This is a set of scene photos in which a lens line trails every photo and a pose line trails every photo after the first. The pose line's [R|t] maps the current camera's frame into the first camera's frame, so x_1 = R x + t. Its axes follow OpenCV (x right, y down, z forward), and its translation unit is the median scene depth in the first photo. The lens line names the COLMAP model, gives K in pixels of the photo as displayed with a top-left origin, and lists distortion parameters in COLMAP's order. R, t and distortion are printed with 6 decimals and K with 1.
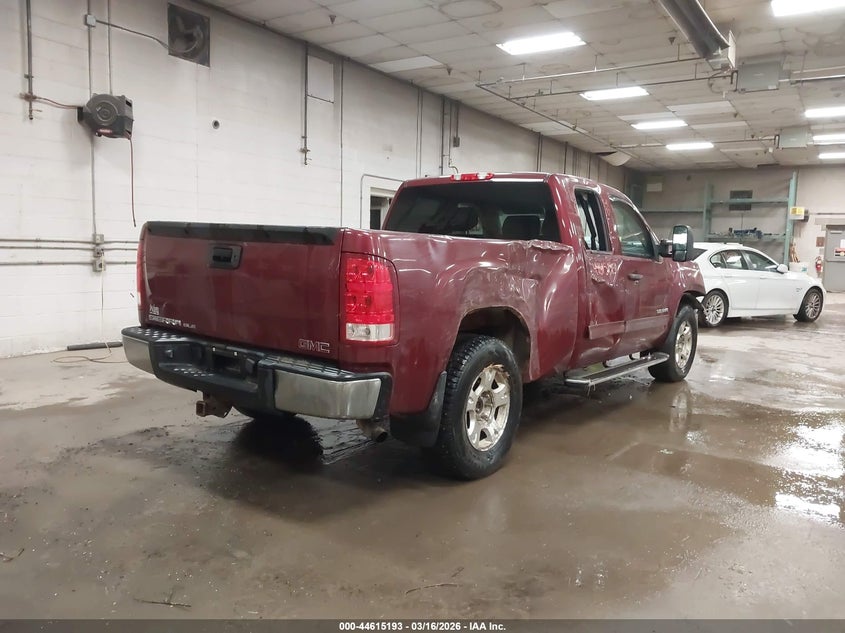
lens RADIAL K [[668.0, 0, 423.0], [0, 668.0, 318.4], [0, 0, 1]] dist [0.008706, -0.002184]
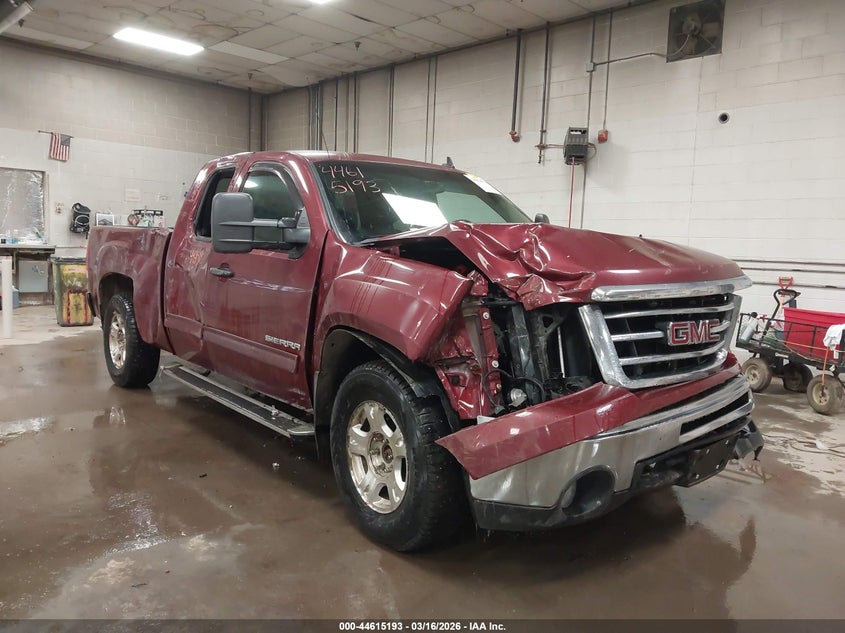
lens RADIAL K [[605.1, 0, 427.2], [0, 605.1, 314.2], [0, 0, 1]] dist [-0.008137, -0.002475]
pose [[-0.193222, 0.081074, -0.977800, 0.622516], [-0.148853, 0.982622, 0.110889, -0.088495], [0.969798, 0.166974, -0.177796, 0.957442]]
